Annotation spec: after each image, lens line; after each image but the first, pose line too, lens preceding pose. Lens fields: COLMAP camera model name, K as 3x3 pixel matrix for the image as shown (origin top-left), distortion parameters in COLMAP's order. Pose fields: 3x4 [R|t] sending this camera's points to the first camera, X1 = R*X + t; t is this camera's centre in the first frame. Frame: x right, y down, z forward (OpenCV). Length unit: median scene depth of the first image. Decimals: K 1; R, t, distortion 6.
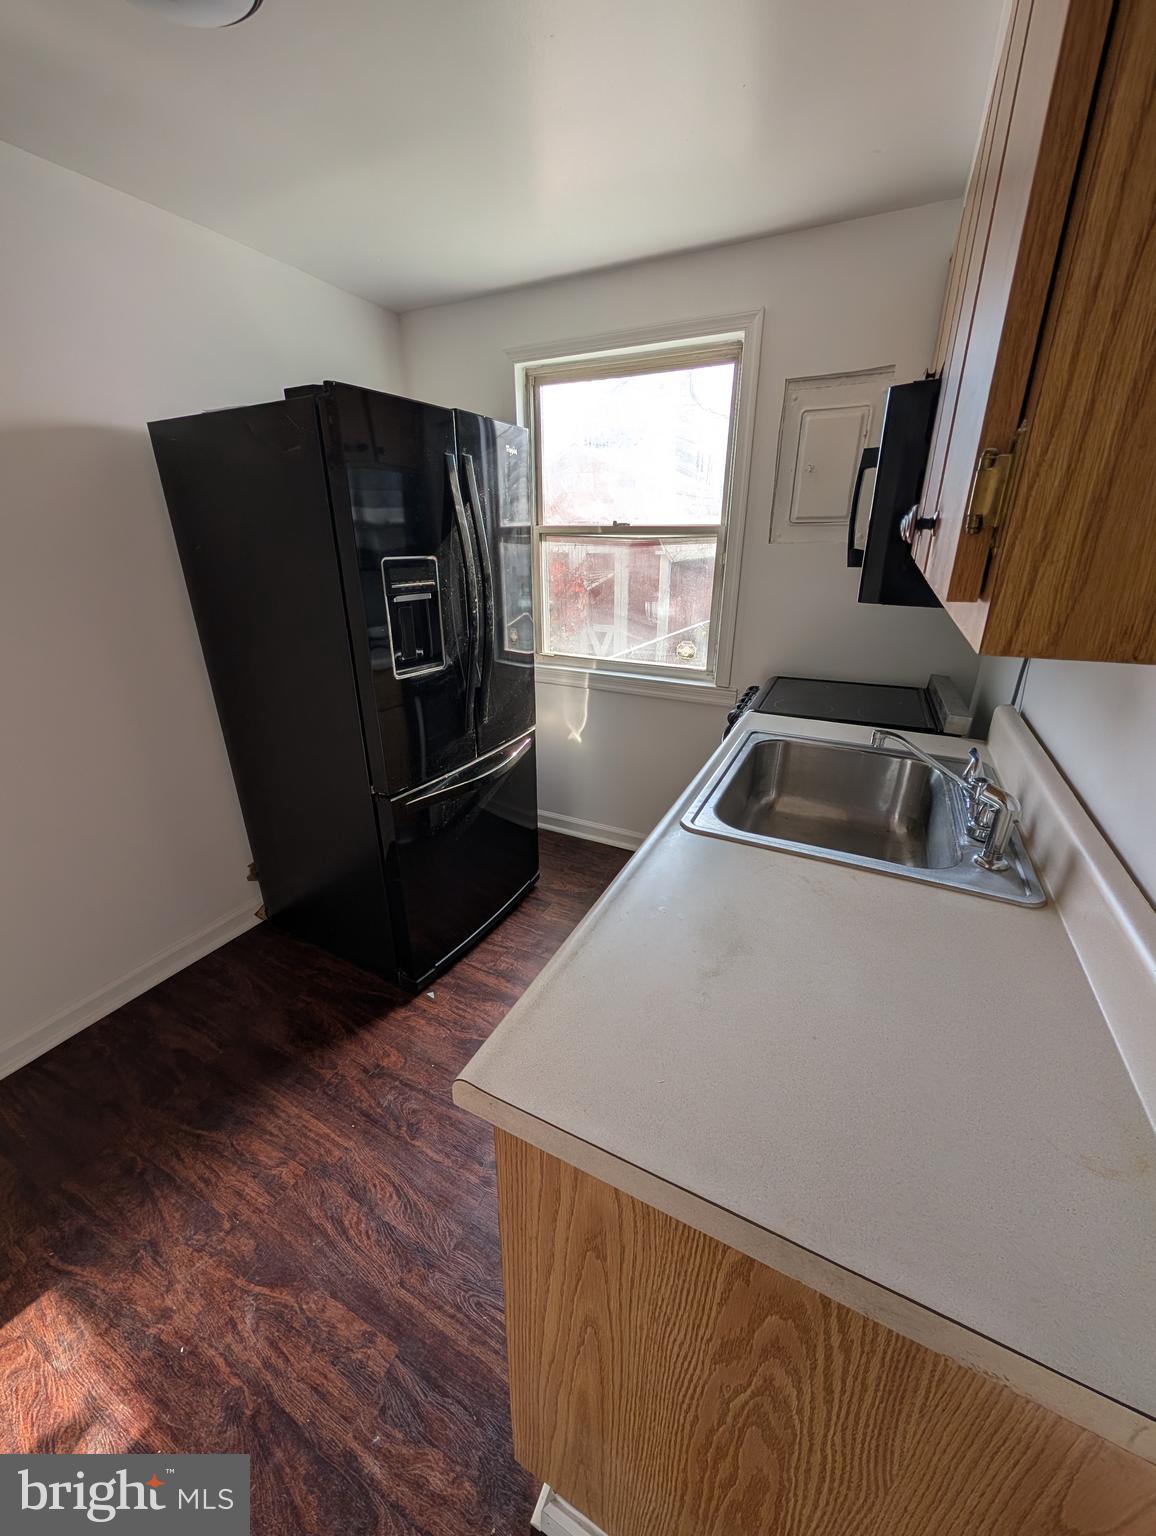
lens RADIAL K [[582.4, 0, 577.3], [0, 582.4, 770.7], [0, 0, 1]] dist [-0.001250, 0.000017]
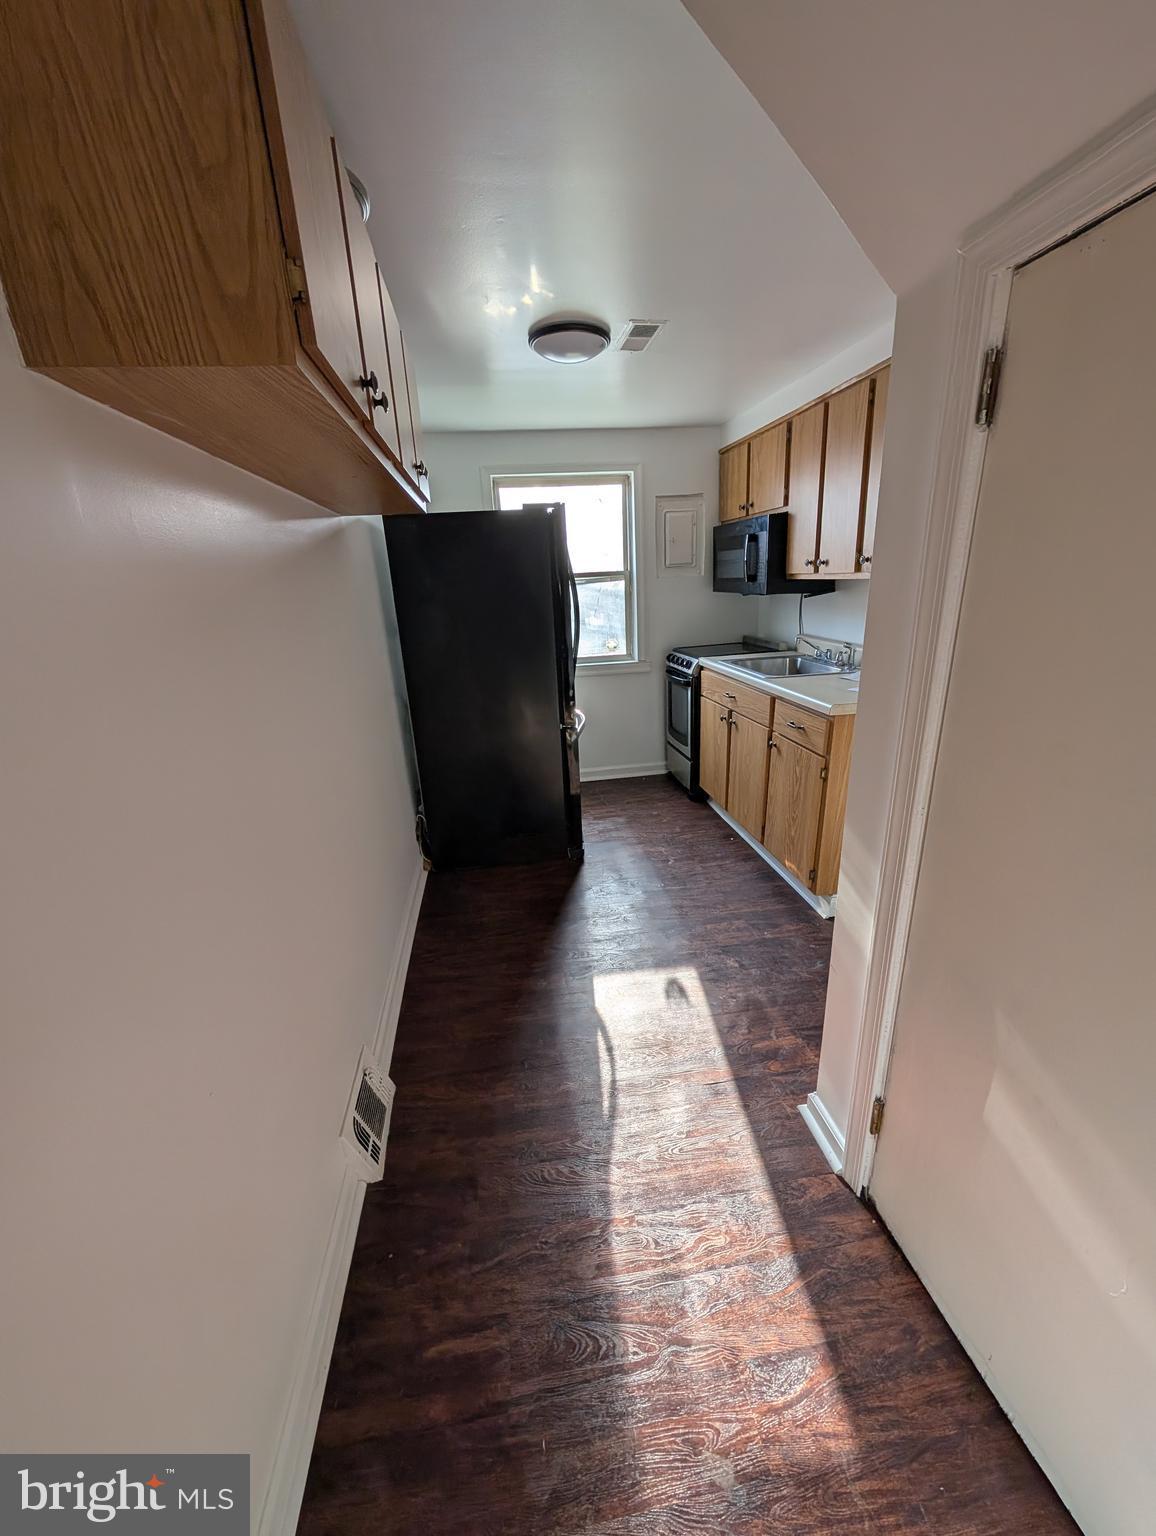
lens RADIAL K [[581.1, 0, 579.4], [0, 581.1, 771.7], [0, 0, 1]] dist [-0.000871, -0.000157]
pose [[0.814939, -0.221289, 0.535635, -1.362194], [0.261575, 0.965183, 0.000777, 0.187611], [-0.517158, 0.139475, 0.844449, -0.474814]]
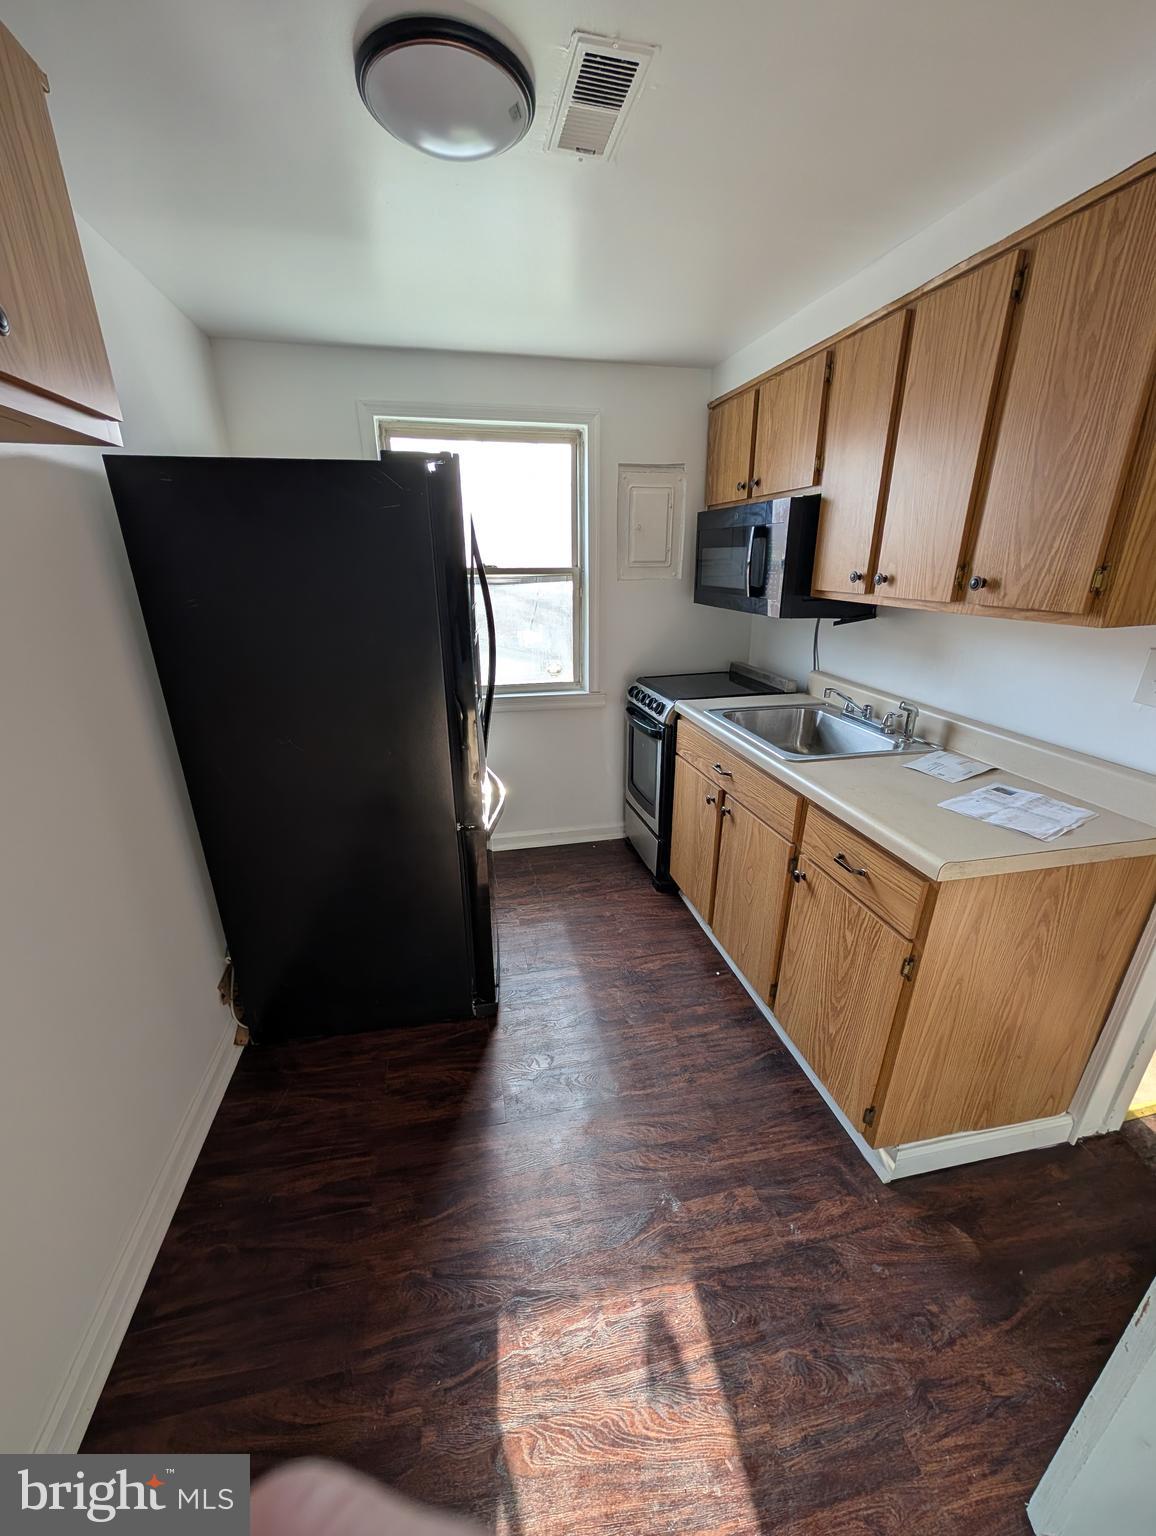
lens RADIAL K [[583.1, 0, 578.0], [0, 583.1, 768.0], [0, 0, 1]] dist [-0.000702, -0.000024]
pose [[0.777059, -0.217597, 0.590619, -0.853596], [0.240342, 0.969818, 0.041092, -0.066947], [-0.581735, 0.110020, 0.805903, 0.028773]]
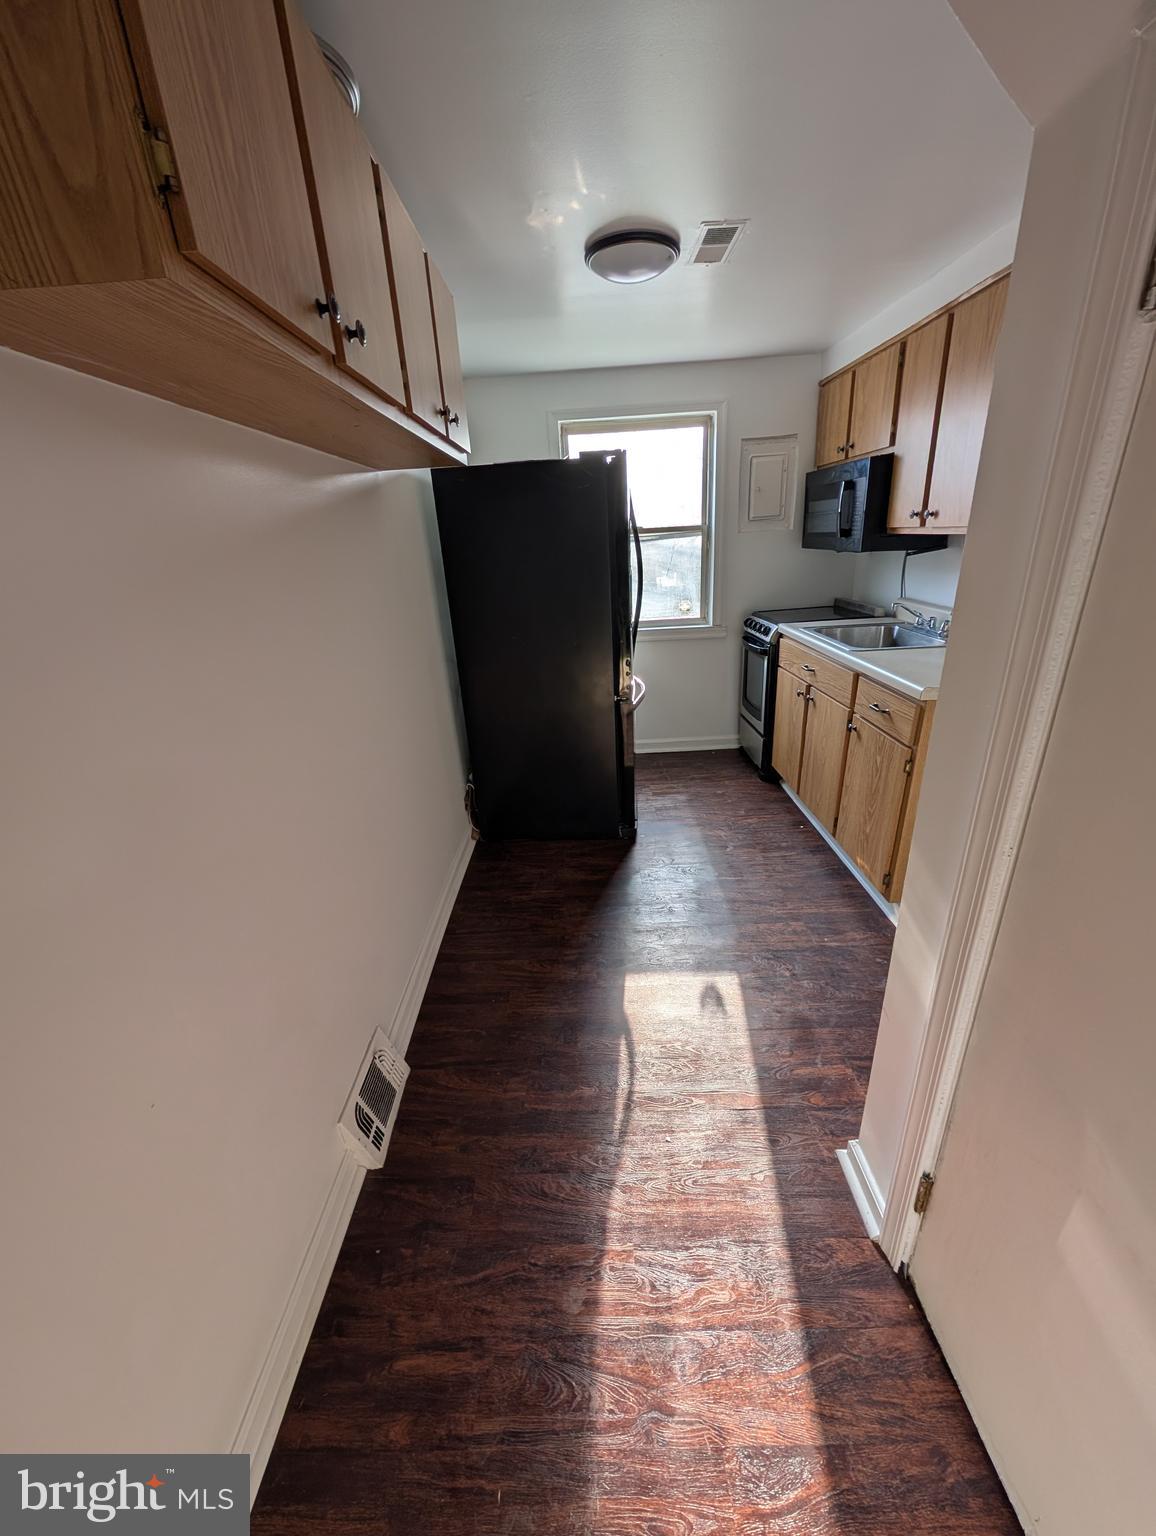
lens RADIAL K [[582.4, 0, 577.3], [0, 582.4, 770.7], [0, 0, 1]] dist [-0.001250, 0.000017]
pose [[0.893807, -0.214150, 0.394017, -1.216060], [0.219650, 0.975064, 0.031688, 0.164861], [-0.390978, 0.058223, 0.918557, -0.433641]]
